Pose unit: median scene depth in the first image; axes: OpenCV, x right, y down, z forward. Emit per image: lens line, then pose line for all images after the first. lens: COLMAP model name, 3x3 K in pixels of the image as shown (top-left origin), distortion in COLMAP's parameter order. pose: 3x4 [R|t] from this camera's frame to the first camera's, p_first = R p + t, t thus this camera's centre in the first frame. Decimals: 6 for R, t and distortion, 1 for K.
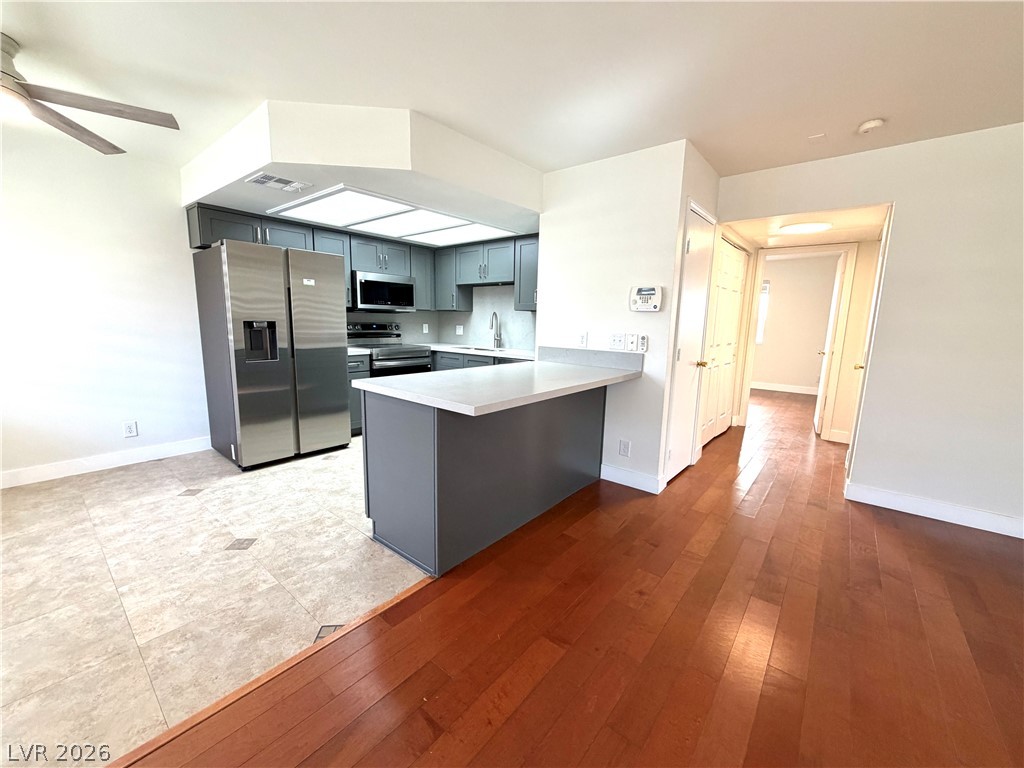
lens RADIAL K [[408.7, 0, 510.8], [0, 408.7, 383.1], [0, 0, 1]] dist [-0.000646, 0.000057]
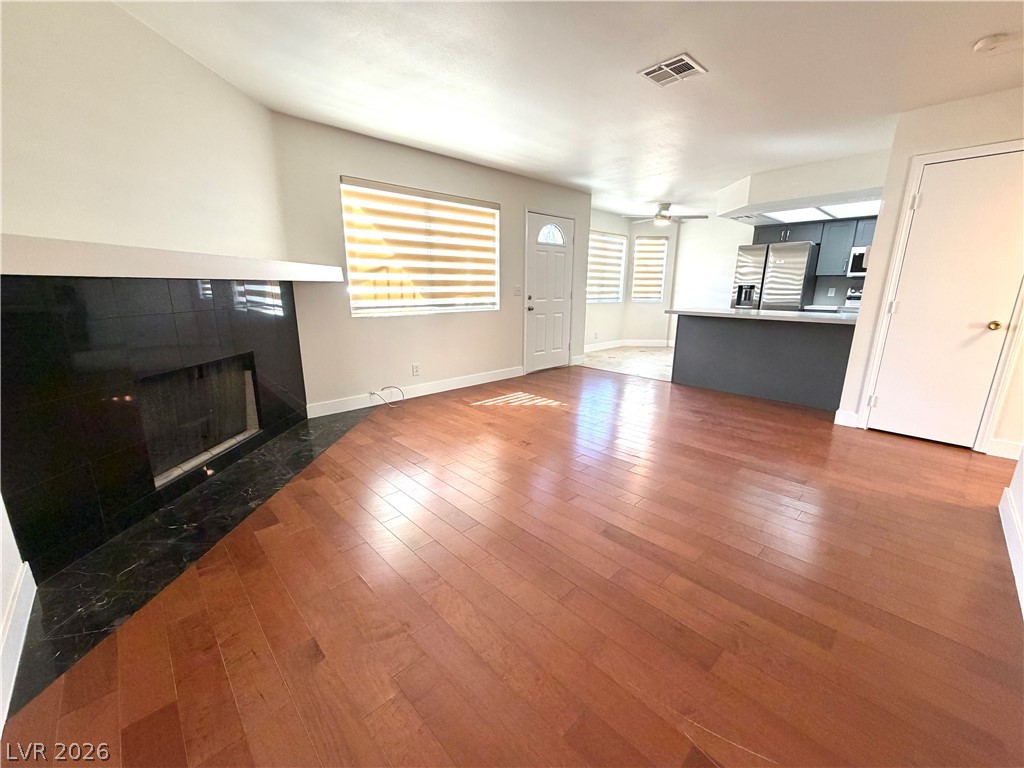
lens RADIAL K [[408.7, 0, 511.4], [0, 408.7, 386.4], [0, 0, 1]] dist [-0.000646, 0.000057]
pose [[-0.118366, 0.215032, -0.969408, 1.596039], [-0.163353, 0.958753, 0.232614, 0.044472], [0.979441, 0.185889, -0.078357, 0.144193]]
